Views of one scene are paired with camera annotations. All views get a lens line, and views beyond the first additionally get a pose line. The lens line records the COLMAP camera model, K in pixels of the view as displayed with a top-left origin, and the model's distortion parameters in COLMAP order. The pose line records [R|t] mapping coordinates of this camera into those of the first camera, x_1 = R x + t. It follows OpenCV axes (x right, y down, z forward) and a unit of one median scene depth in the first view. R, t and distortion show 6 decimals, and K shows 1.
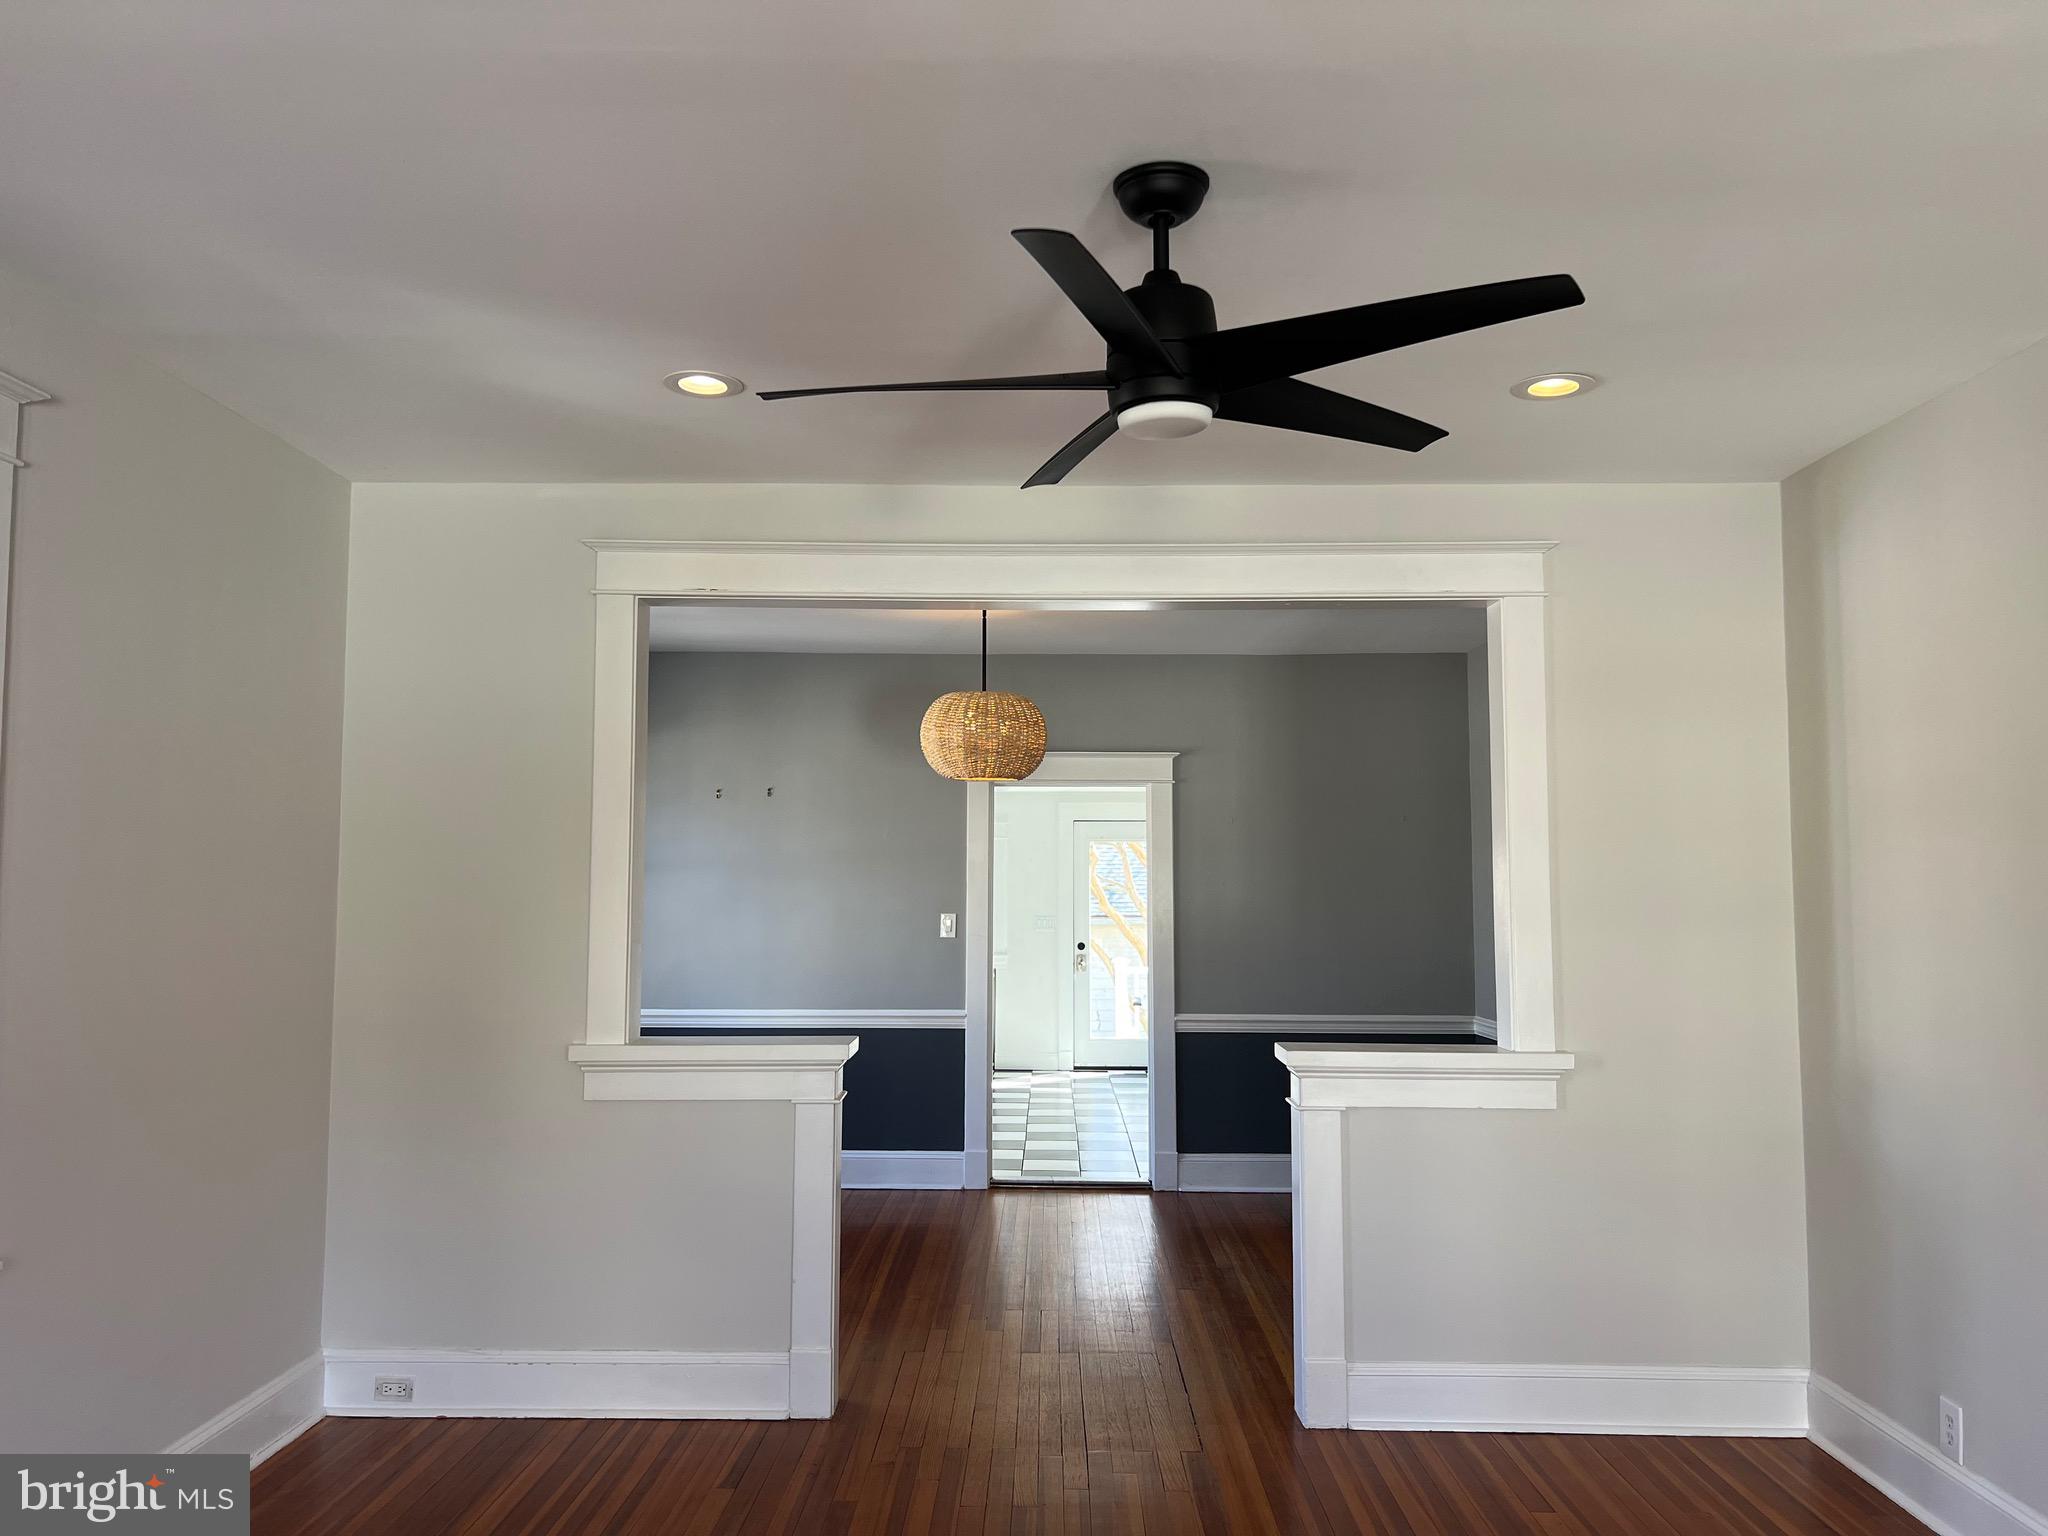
lens RADIAL K [[1566.5, 0, 1027.8], [0, 1566.5, 765.3], [0, 0, 1]] dist [0.081462, -0.082738]
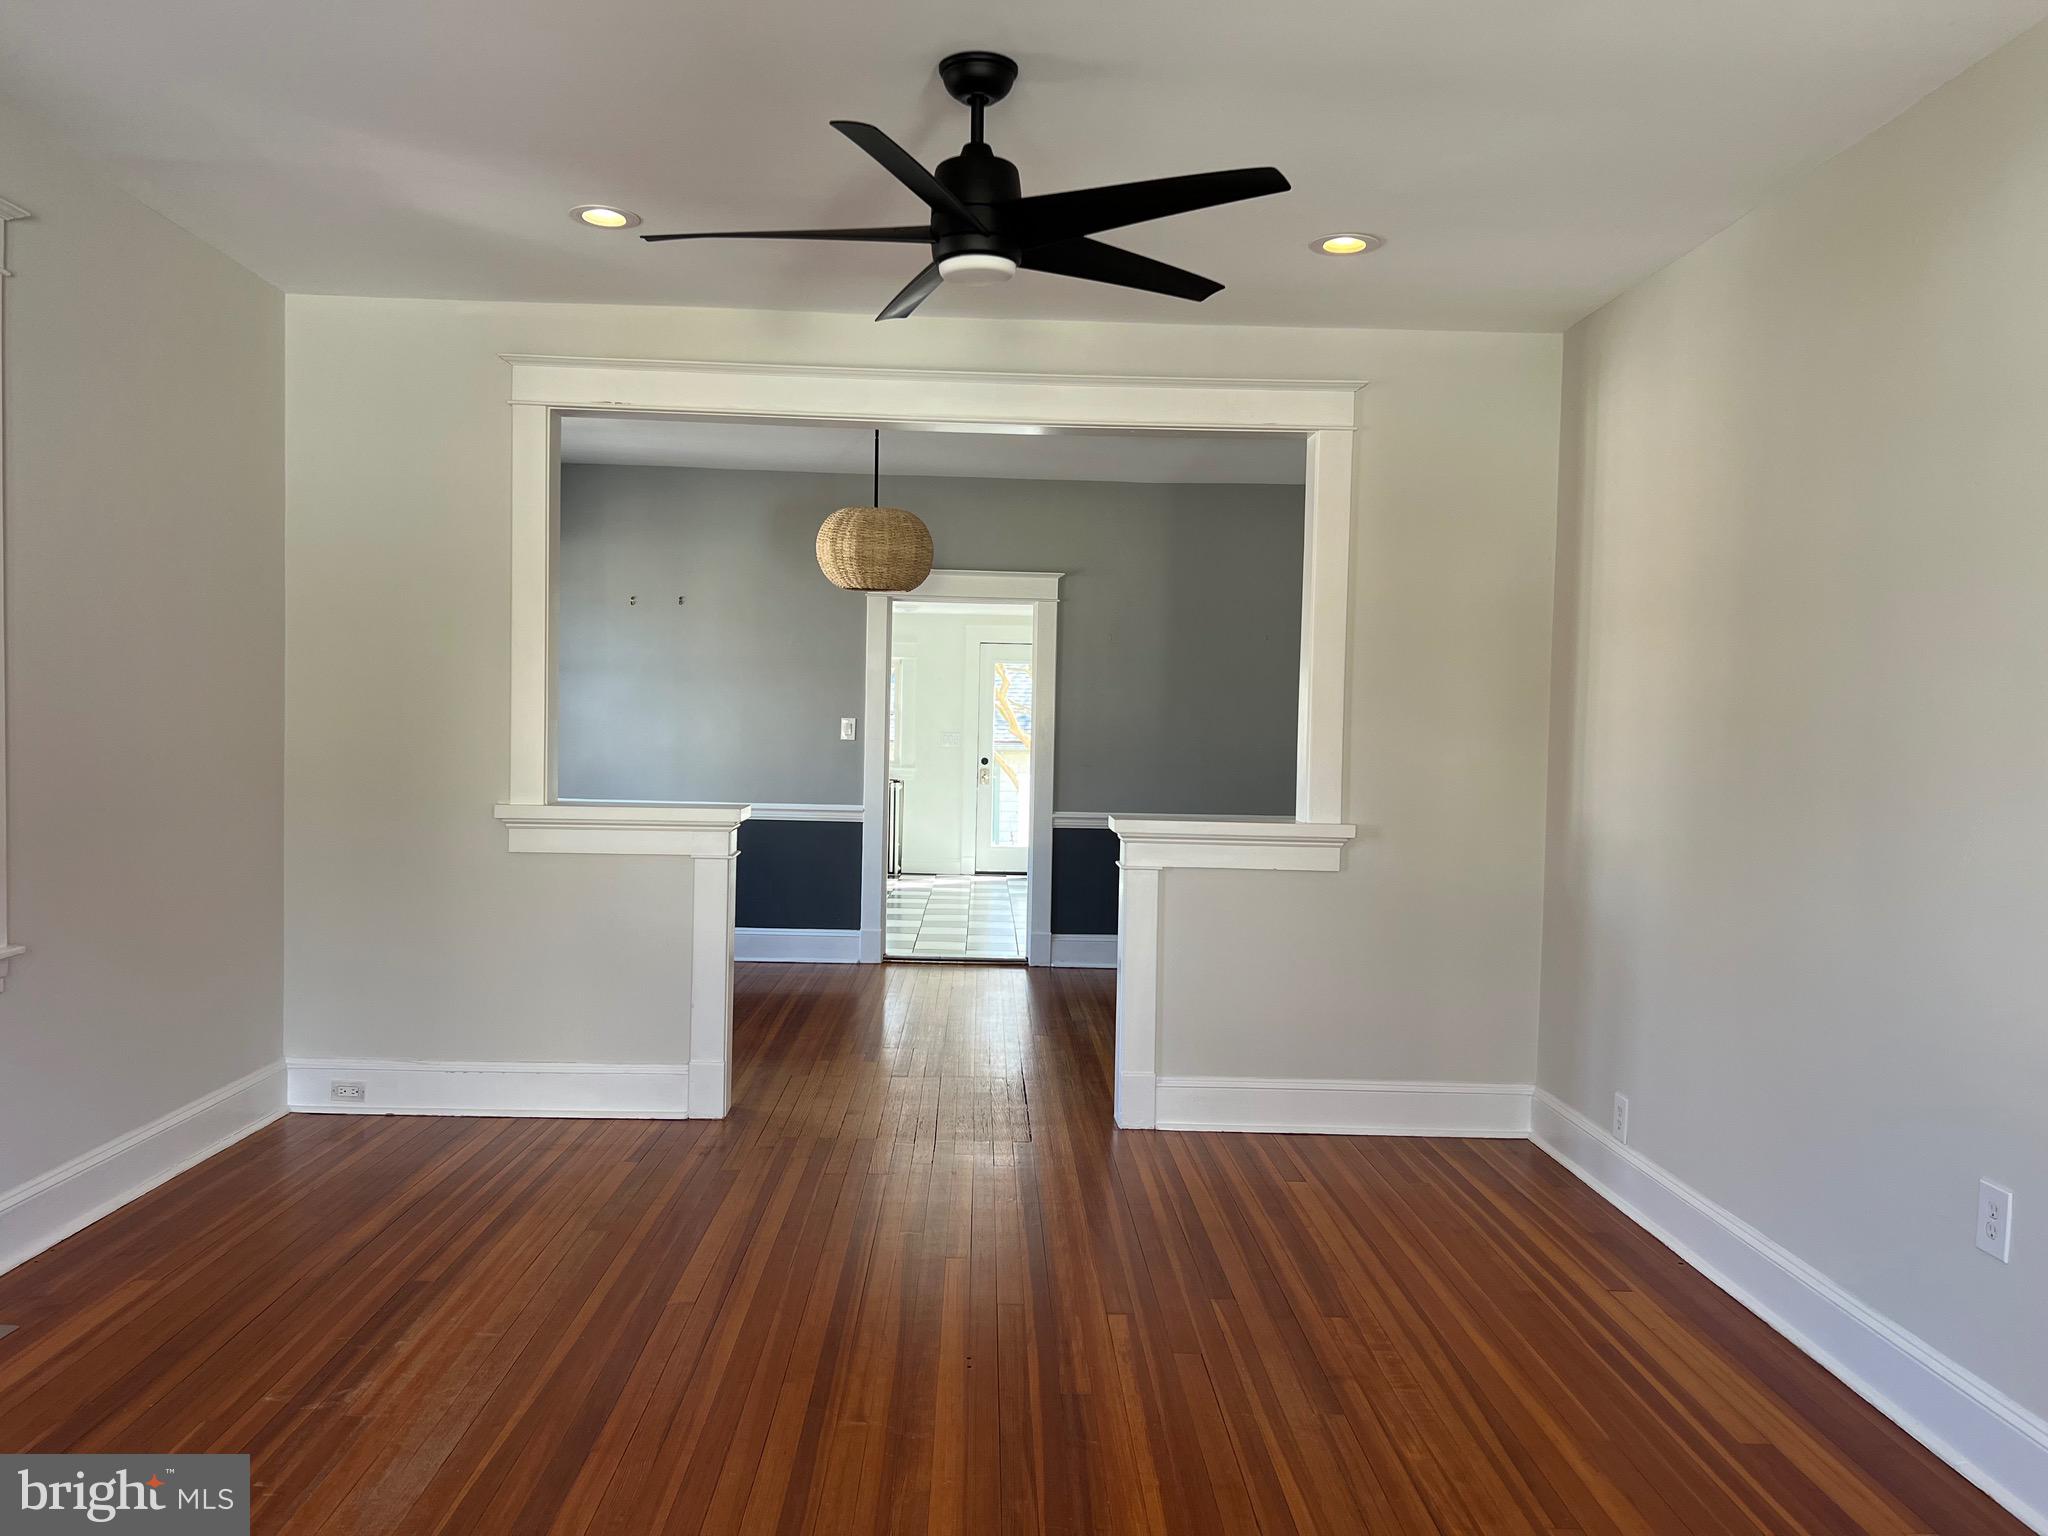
lens RADIAL K [[1566.5, 0, 1011.9], [0, 1566.5, 767.0], [0, 0, 1]] dist [0.081462, -0.082738]
pose [[0.999229, 0.019336, 0.034166, 0.046494], [-0.022863, 0.994097, 0.106055, 0.019708], [-0.031913, -0.106754, 0.993773, -0.153273]]
